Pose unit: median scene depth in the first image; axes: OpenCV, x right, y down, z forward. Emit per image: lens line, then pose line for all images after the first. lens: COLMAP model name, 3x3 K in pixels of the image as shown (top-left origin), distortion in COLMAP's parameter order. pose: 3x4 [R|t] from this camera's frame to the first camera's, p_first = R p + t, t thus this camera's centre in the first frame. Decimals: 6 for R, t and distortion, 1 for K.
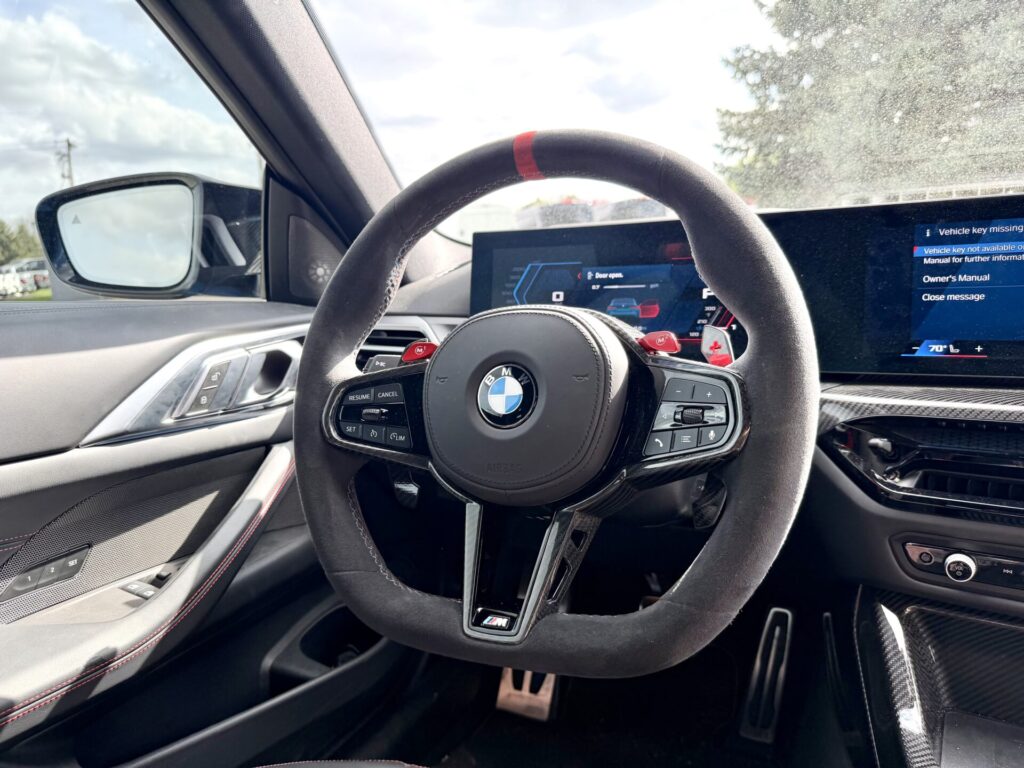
lens RADIAL K [[729.0, 0, 512.0], [0, 729.0, 384.0], [0, 0, 1]] dist [0.004887, -0.008356]
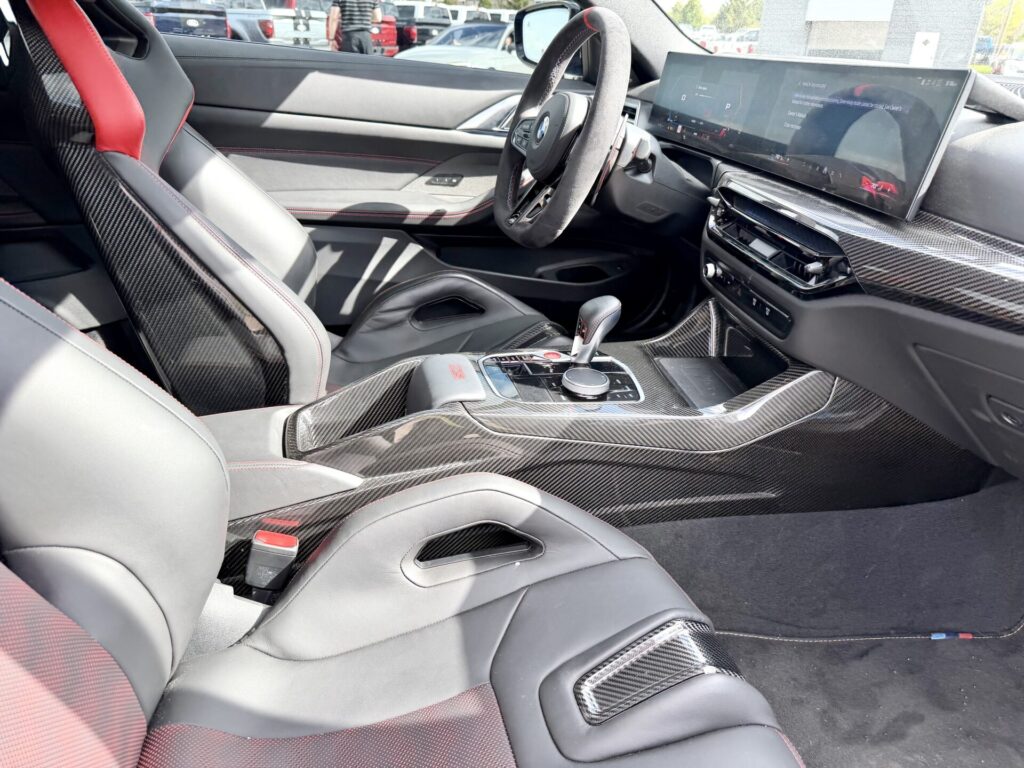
lens RADIAL K [[729.0, 0, 512.0], [0, 729.0, 384.0], [0, 0, 1]] dist [0.004887, -0.008356]
pose [[0.641556, 0.396510, -0.656648, 1.471664], [-0.206163, 0.913672, 0.350286, -0.032433], [0.738852, -0.089352, 0.667917, -0.588447]]
